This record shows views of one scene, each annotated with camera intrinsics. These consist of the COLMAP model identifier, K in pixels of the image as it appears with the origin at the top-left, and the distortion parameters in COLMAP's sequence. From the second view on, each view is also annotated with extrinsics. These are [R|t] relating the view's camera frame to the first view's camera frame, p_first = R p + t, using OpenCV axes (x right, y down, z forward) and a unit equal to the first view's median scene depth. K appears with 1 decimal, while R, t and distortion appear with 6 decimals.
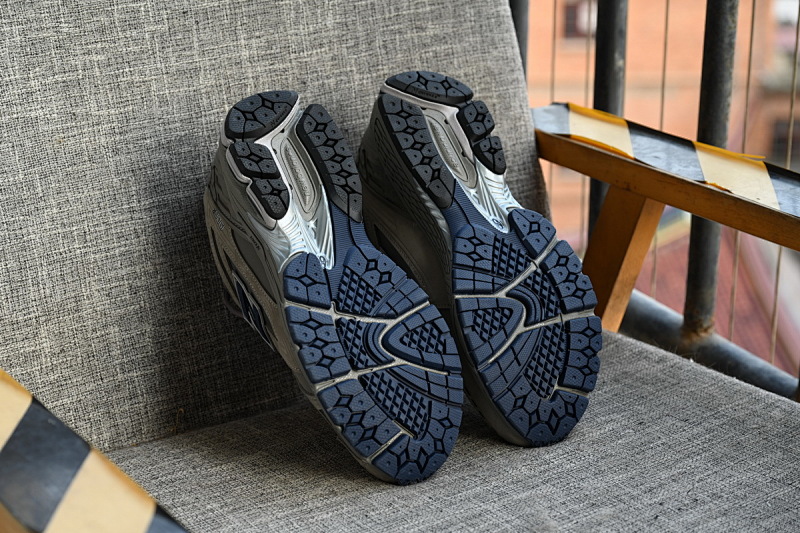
lens RADIAL K [[1640.3, 0, 400.0], [0, 1640.3, 266.5], [0, 0, 1]] dist [0.015281, 0.235270]
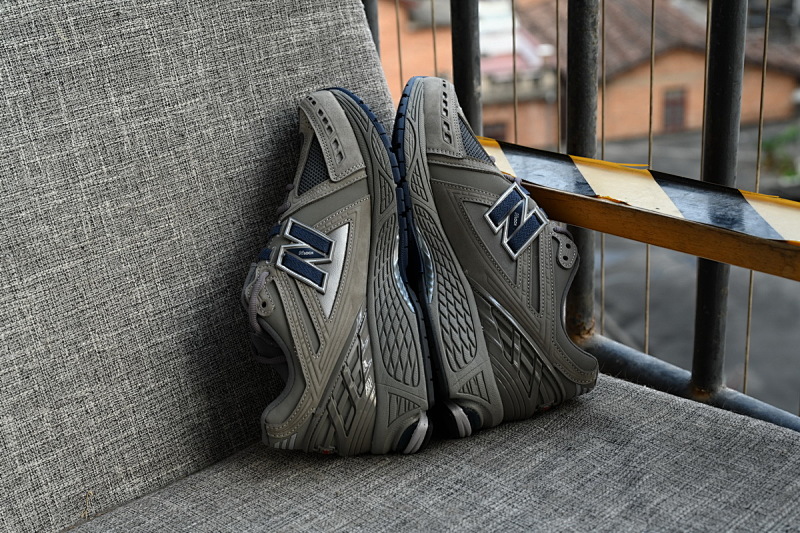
lens RADIAL K [[1294.8, 0, 400.0], [0, 1294.8, 266.5], [0, 0, 1]] dist [0.027917, 0.371169]
pose [[0.986270, -0.108389, 0.124590, -0.035806], [0.107821, 0.994106, 0.011315, -0.030237], [-0.125082, 0.002274, 0.992144, 0.226814]]
